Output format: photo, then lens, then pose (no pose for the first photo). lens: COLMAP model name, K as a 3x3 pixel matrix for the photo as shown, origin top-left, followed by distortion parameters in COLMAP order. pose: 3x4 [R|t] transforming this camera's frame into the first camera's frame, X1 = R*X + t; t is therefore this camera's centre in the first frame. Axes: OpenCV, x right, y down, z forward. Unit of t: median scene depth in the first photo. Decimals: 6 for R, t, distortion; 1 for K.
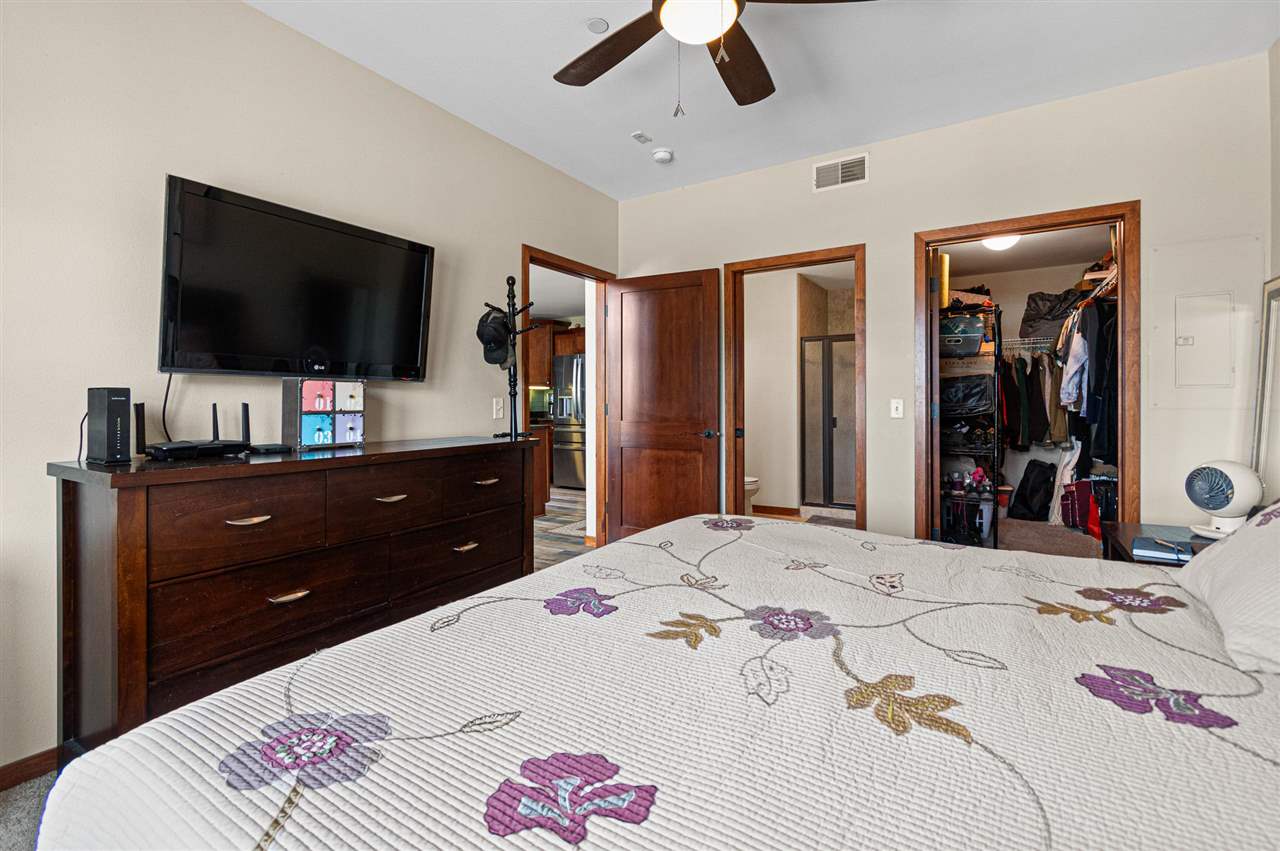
lens RADIAL K [[559.1, 0, 643.4], [0, 559.1, 407.8], [0, 0, 1]] dist [-0.000093, -0.000160]
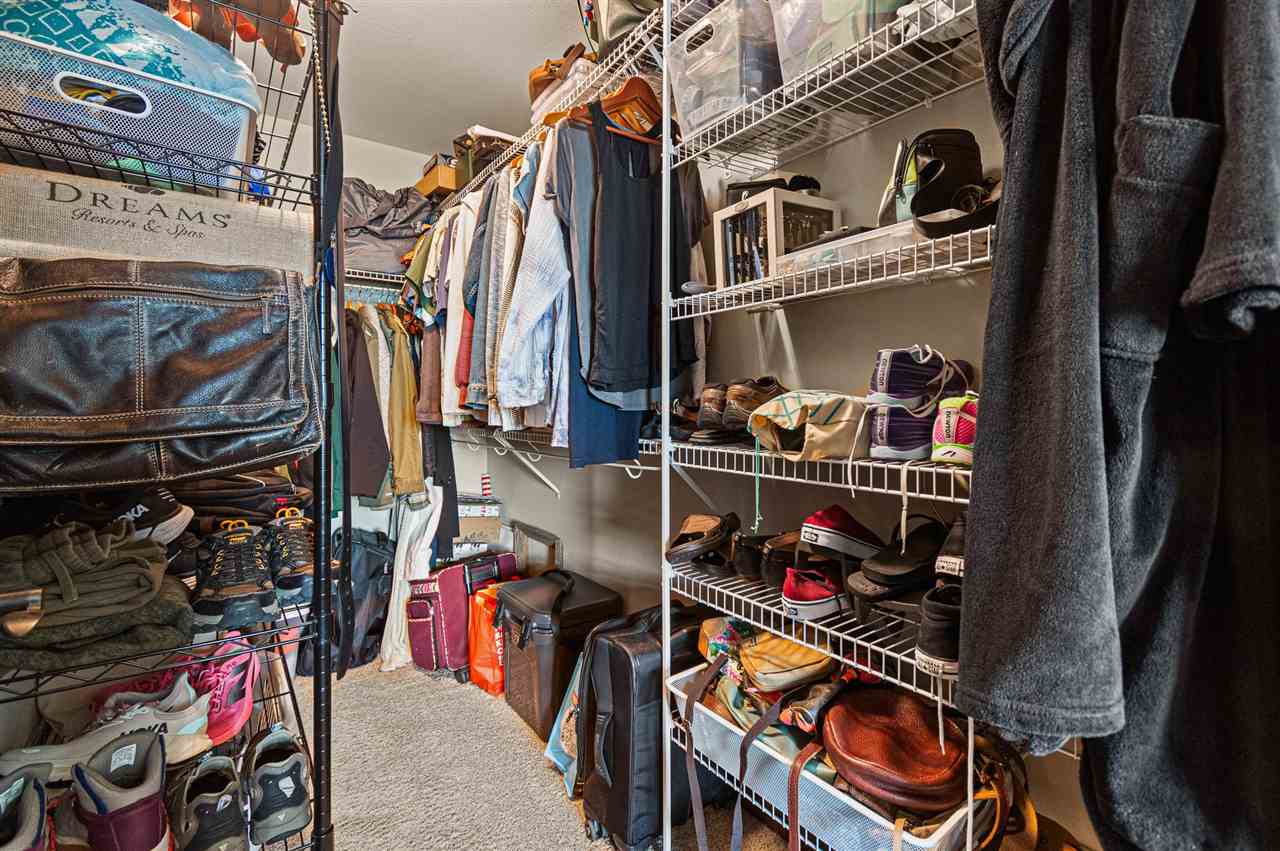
lens RADIAL K [[559.1, 0, 643.4], [0, 559.1, 407.8], [0, 0, 1]] dist [-0.000093, -0.000160]
pose [[0.354676, 0.004399, 0.934979, 0.402575], [0.008492, 0.999933, -0.007926, -0.004358], [-0.934951, 0.010751, 0.354615, 0.691957]]
